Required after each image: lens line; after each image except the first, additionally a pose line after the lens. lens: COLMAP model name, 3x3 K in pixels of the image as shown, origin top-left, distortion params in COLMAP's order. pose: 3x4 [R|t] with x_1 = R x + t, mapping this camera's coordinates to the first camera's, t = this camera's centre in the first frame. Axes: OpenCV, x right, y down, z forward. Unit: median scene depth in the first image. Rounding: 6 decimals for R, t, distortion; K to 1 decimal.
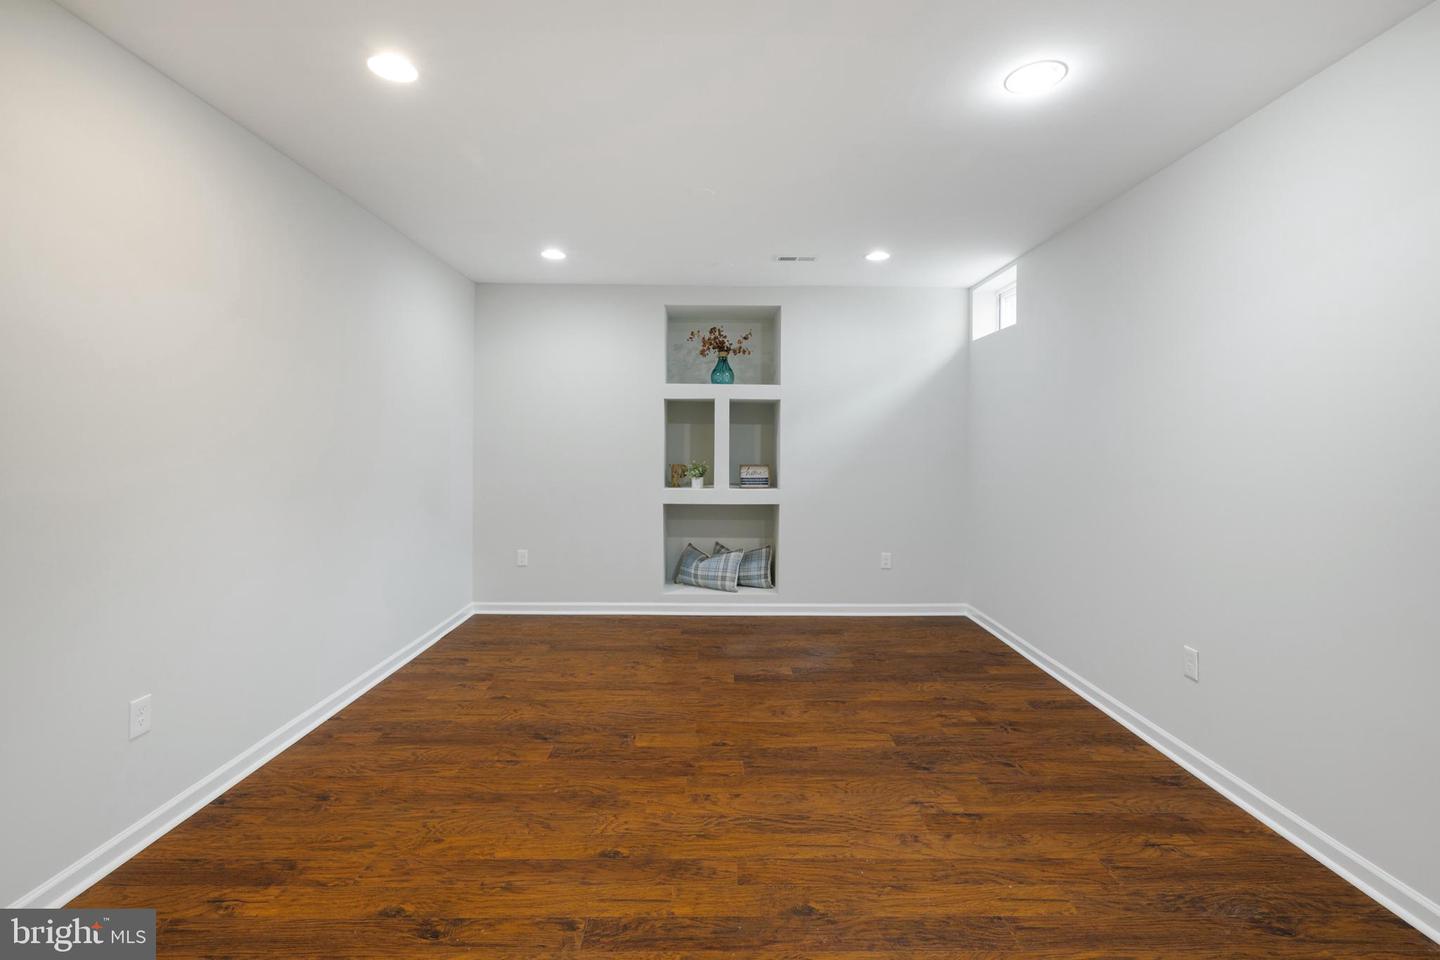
lens RADIAL K [[638.3, 0, 720.1], [0, 638.3, 447.4], [0, 0, 1]] dist [-0.000525, -0.000031]
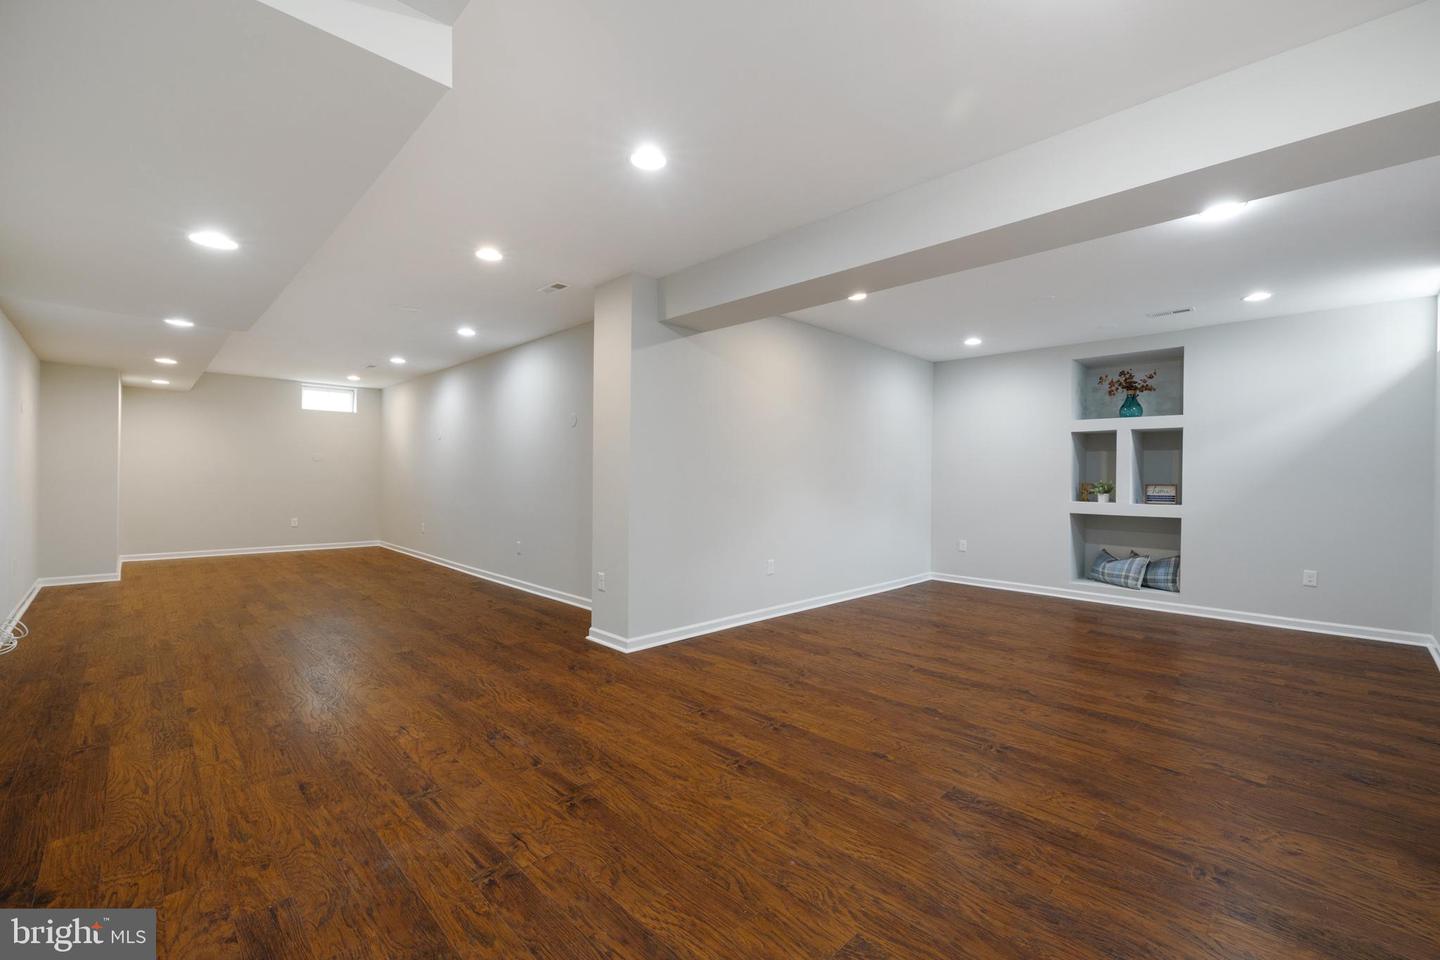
lens RADIAL K [[604.6, 0, 723.9], [0, 604.6, 477.6], [0, 0, 1]] dist [0.000155, 0.000396]
pose [[0.693598, 0.002053, -0.720359, 0.300205], [-0.011663, 0.999897, -0.008380, 0.034078], [0.720268, 0.014214, 0.693551, -0.349107]]
